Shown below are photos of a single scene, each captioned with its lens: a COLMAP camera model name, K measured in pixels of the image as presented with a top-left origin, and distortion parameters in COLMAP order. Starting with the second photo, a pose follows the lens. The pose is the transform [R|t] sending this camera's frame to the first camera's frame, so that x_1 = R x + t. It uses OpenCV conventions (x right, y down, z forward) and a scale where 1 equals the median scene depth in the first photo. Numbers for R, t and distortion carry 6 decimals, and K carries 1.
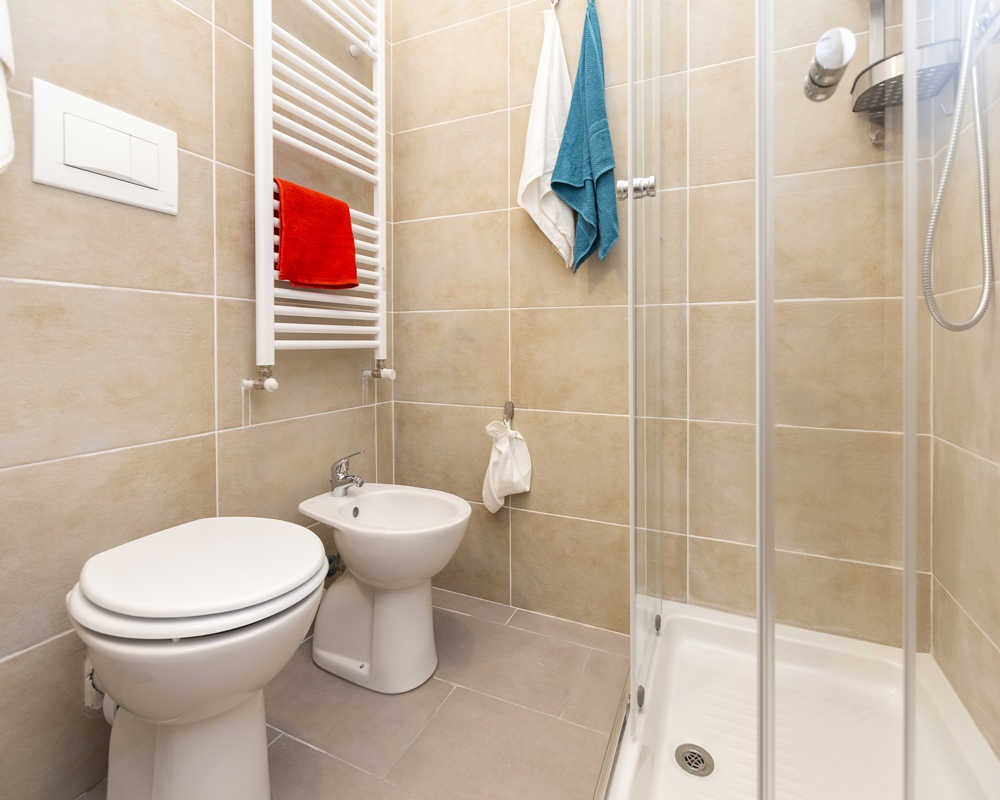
lens RADIAL K [[462.4, 0, 537.0], [0, 462.4, 344.8], [0, 0, 1]] dist [0.000480, 0.001065]
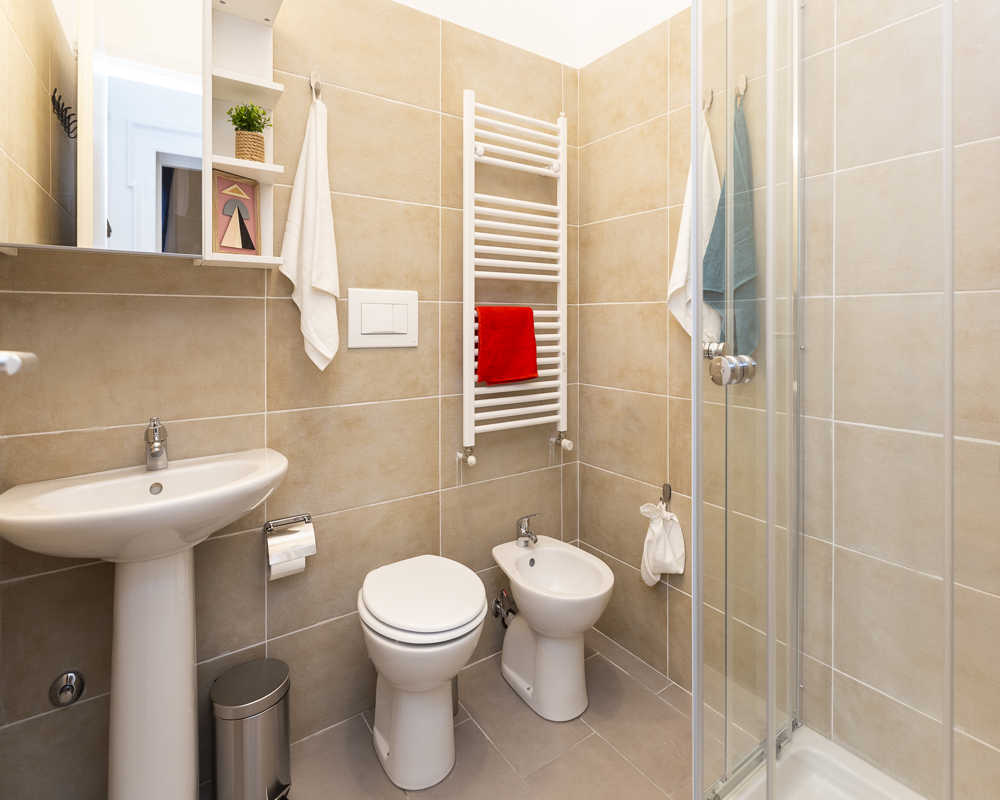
lens RADIAL K [[537.5, 0, 546.5], [0, 537.5, 319.5], [0, 0, 1]] dist [0.003117, 0.001250]
pose [[0.864673, -0.000936, -0.502334, 0.344795], [-0.002087, 0.999983, -0.005456, -0.265828], [0.502331, 0.005766, 0.864656, -0.225063]]
